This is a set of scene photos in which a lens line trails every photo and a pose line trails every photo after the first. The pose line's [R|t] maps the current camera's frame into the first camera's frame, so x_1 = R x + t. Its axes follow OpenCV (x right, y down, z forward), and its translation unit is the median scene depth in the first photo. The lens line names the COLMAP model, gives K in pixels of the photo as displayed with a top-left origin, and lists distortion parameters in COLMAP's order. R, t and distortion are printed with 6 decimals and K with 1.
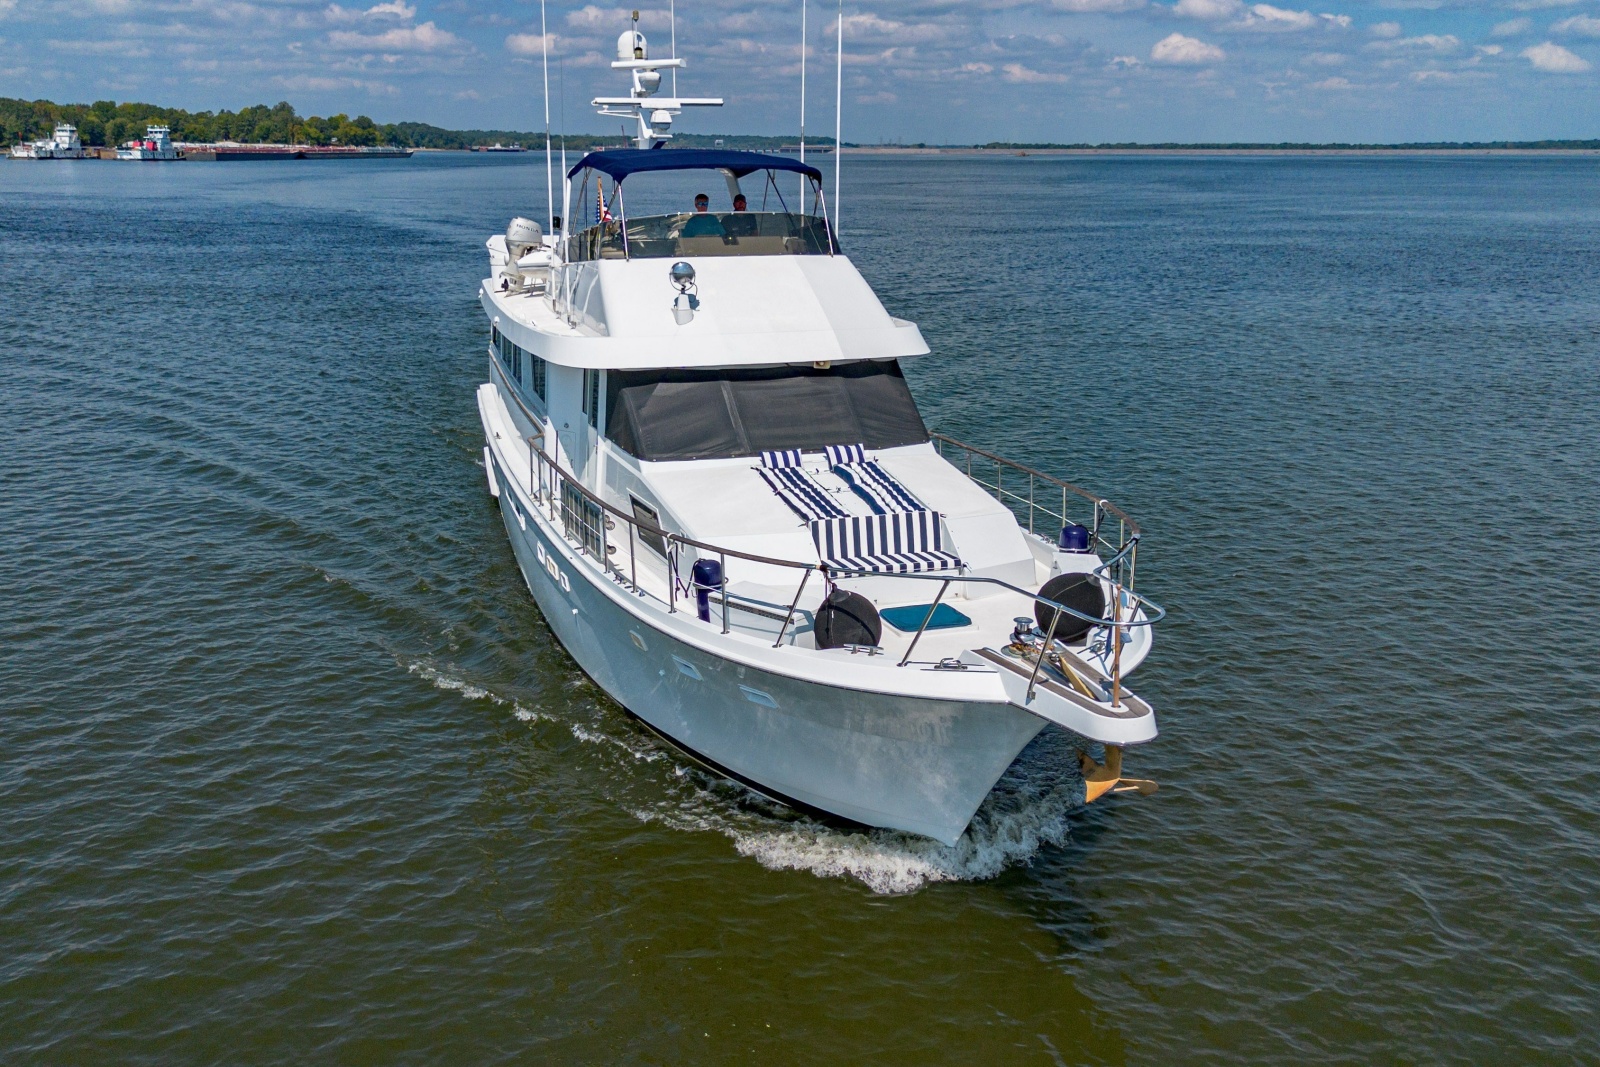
lens RADIAL K [[1257.8, 0, 805.0], [0, 1257.8, 570.3], [0, 0, 1]] dist [0.017204, 0.000008]
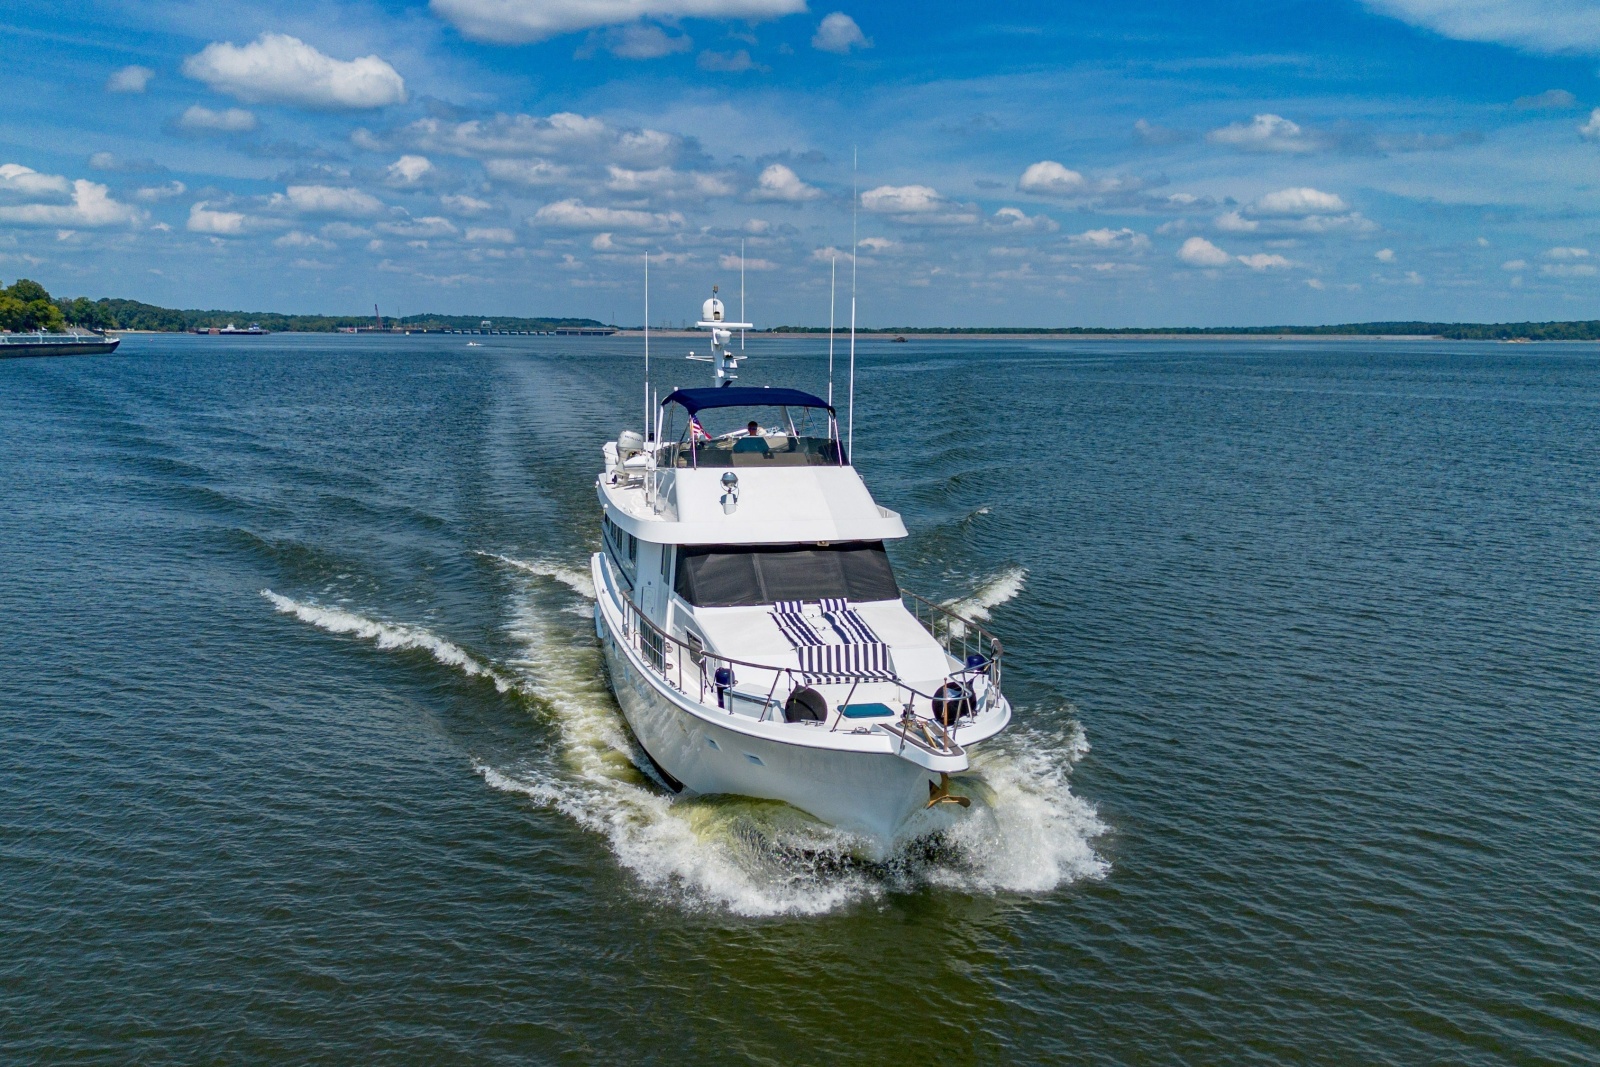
lens RADIAL K [[1333.7, 0, 809.4], [0, 1333.7, 559.4], [0, 0, 1]] dist [0.053418, -0.086777]
pose [[0.995117, 0.017364, -0.097163, 0.153266], [-0.030942, 0.989663, -0.140035, 0.071825], [0.093727, 0.142358, 0.985368, -0.523725]]
